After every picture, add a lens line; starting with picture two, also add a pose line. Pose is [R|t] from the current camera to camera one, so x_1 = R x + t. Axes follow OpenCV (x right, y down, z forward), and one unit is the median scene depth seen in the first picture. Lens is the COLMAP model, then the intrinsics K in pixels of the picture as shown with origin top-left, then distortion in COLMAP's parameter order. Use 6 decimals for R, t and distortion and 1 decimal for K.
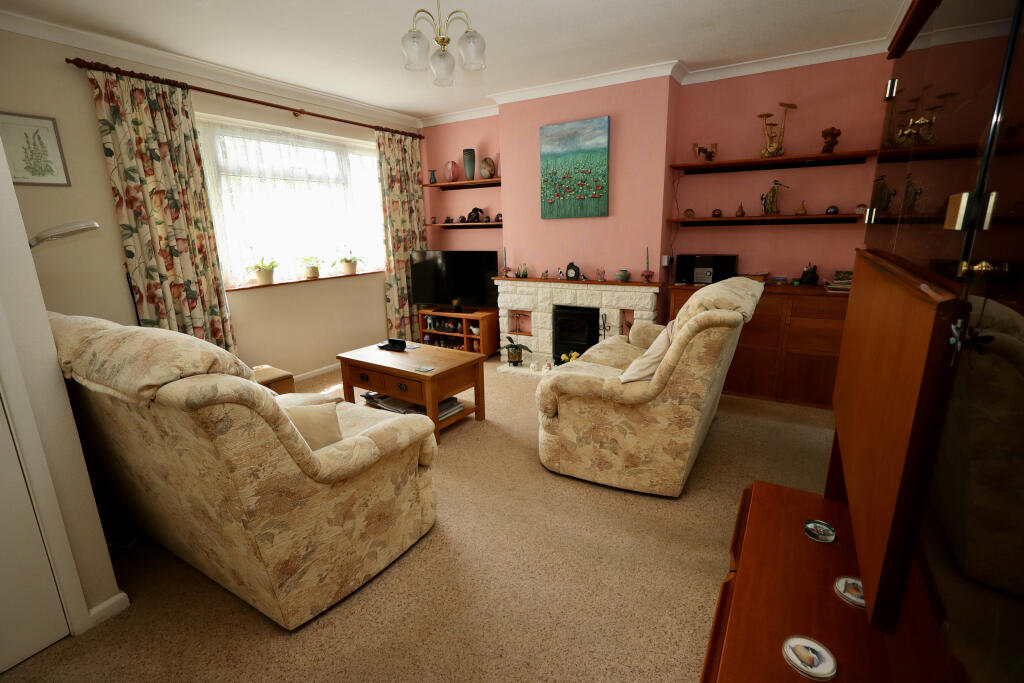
lens RADIAL K [[469.7, 0, 512.0], [0, 469.7, 341.5], [0, 0, 1]] dist [0.002283, 0.000132]
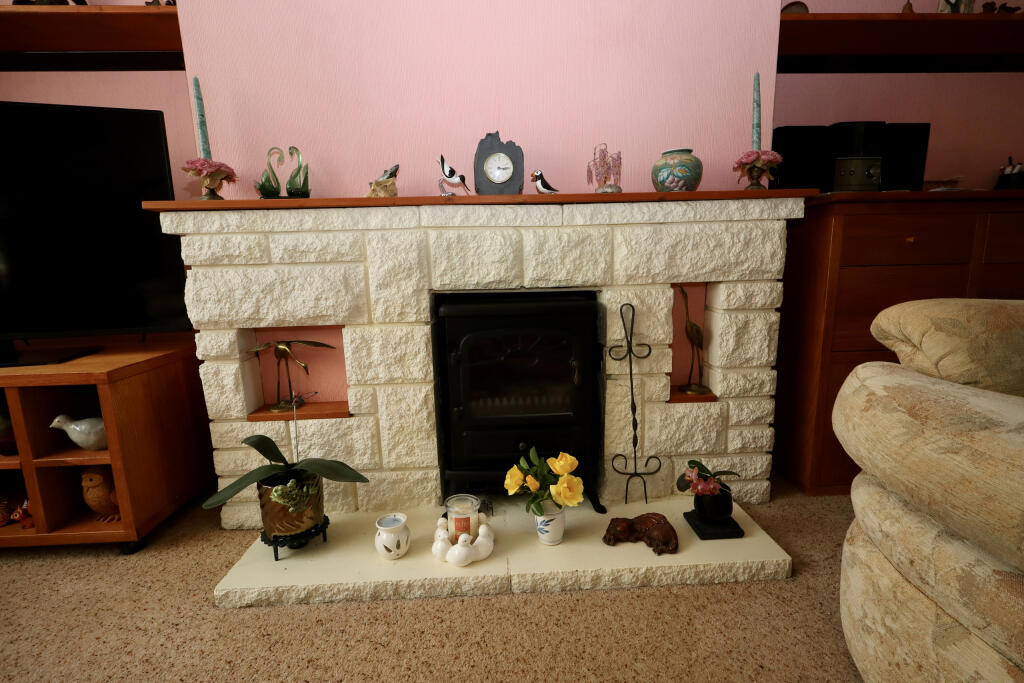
lens RADIAL K [[480.0, 0, 512.0], [0, 480.0, 341.5], [0, 0, 1]] dist [0.000601, 0.000055]
pose [[0.834460, -0.092861, 0.543189, -0.027040], [0.137748, 0.989558, -0.042441, -0.030031], [-0.533575, 0.110239, 0.838537, 0.720251]]
